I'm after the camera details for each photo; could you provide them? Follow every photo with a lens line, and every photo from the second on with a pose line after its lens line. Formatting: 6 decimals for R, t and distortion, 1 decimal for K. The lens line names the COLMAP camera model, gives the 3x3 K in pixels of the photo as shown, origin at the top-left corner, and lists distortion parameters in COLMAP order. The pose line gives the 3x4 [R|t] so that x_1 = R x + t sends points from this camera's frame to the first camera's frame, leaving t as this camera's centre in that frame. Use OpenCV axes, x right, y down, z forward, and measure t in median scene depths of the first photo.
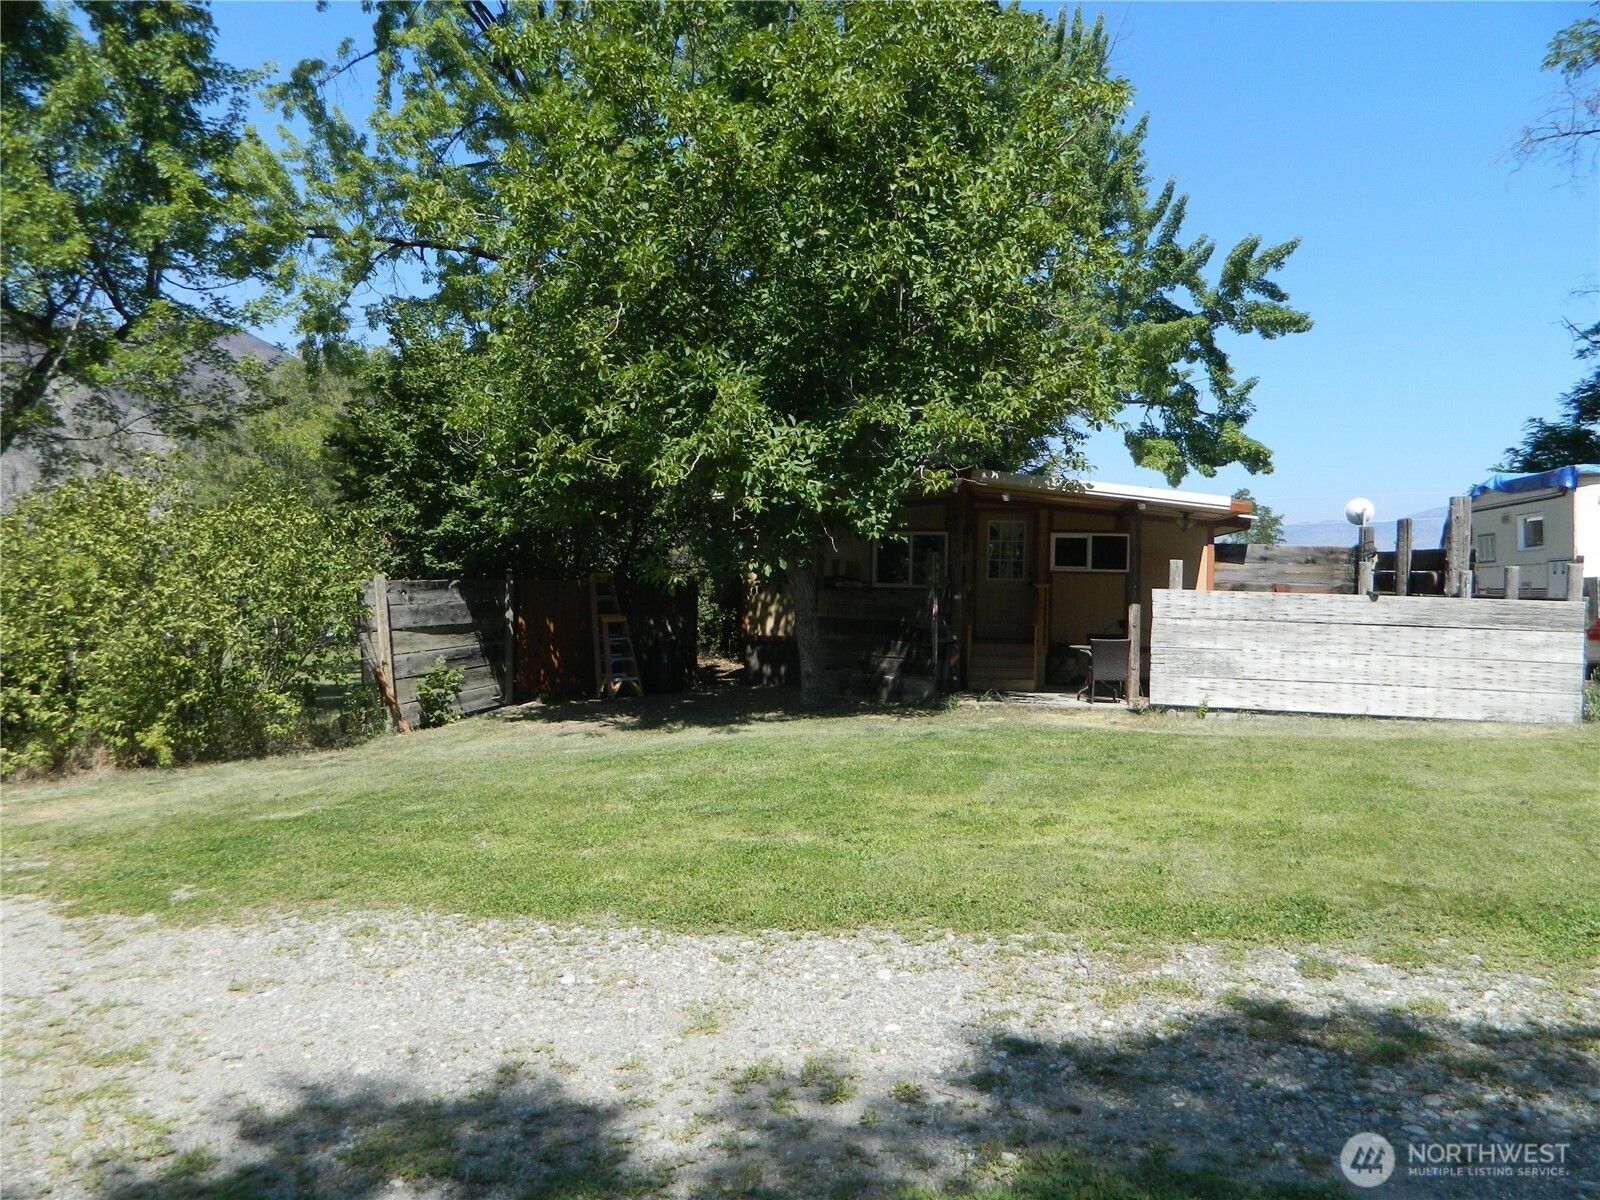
lens RADIAL K [[1177.9, 0, 806.7], [0, 1177.9, 604.3], [0, 0, 1]] dist [0.002189, 0.006184]
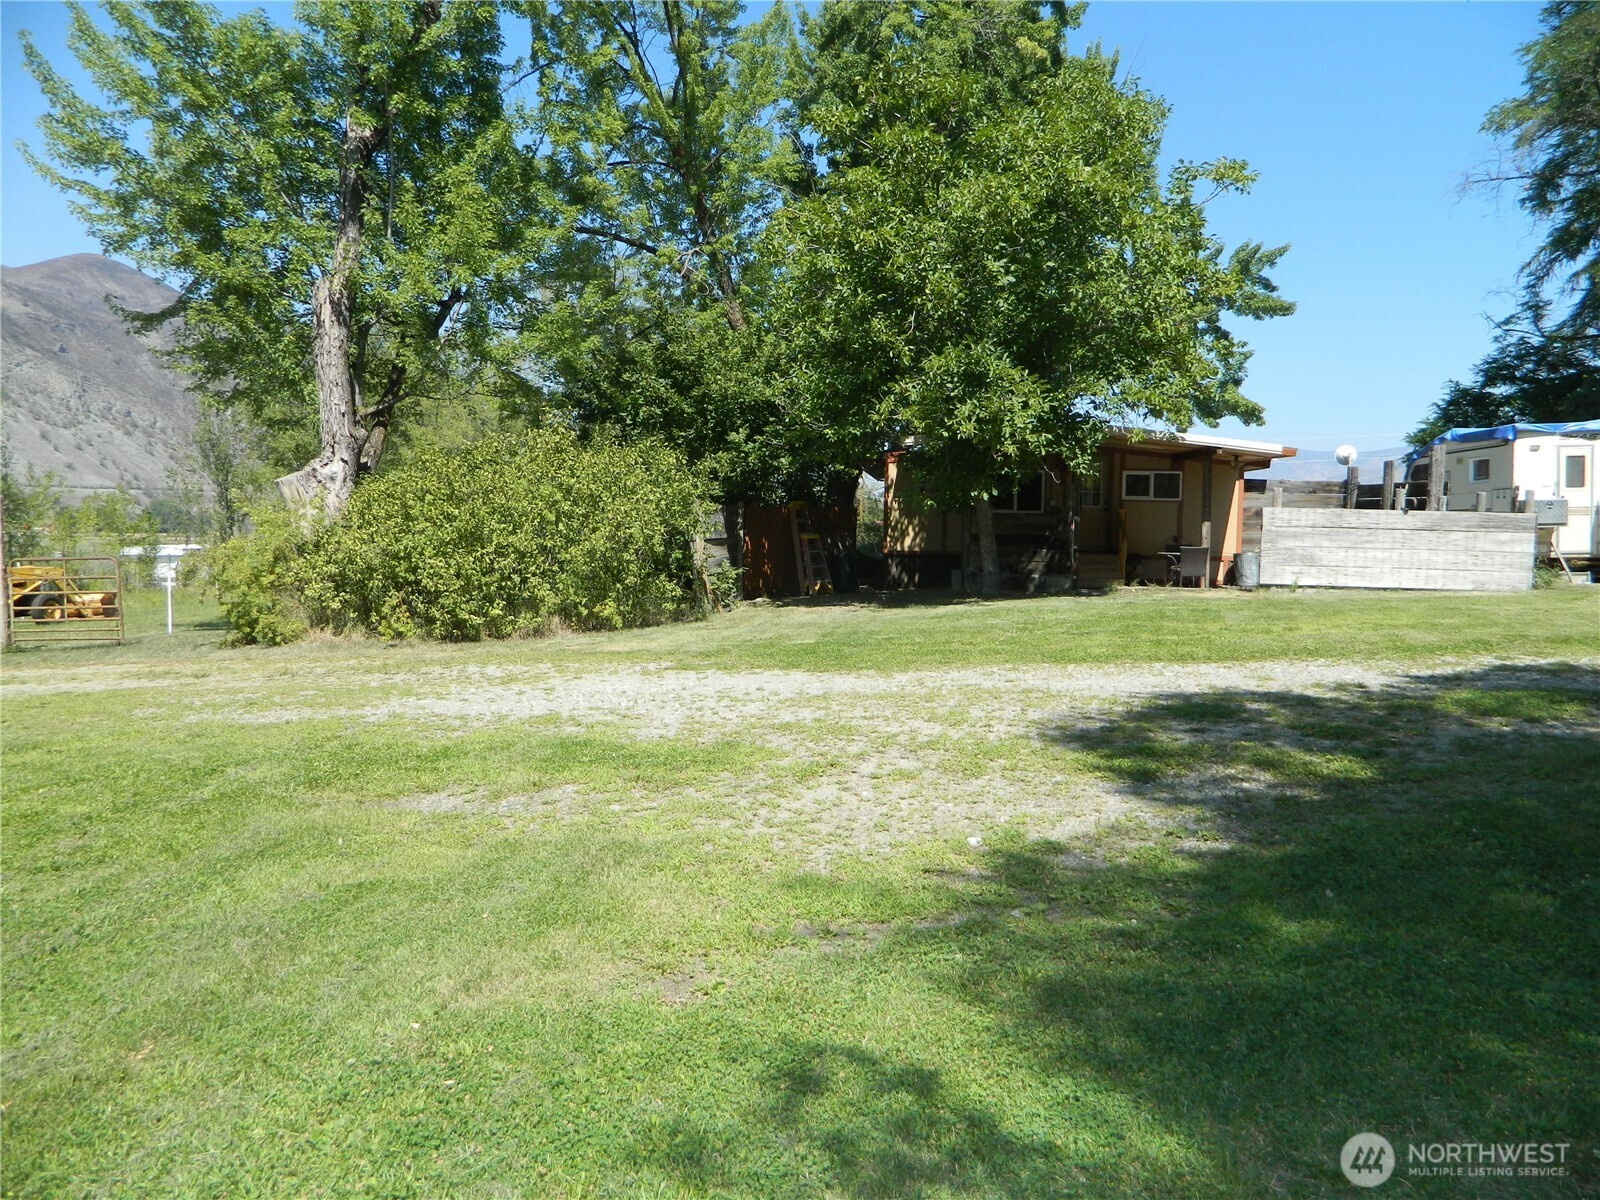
lens RADIAL K [[1177.9, 0, 791.3], [0, 1177.9, 593.1], [0, 0, 1]] dist [0.002189, 0.006184]
pose [[0.994871, -0.009904, 0.100666, -0.313243], [0.005854, 0.999165, 0.040440, 0.022071], [-0.100982, -0.039643, 0.994098, -0.301332]]
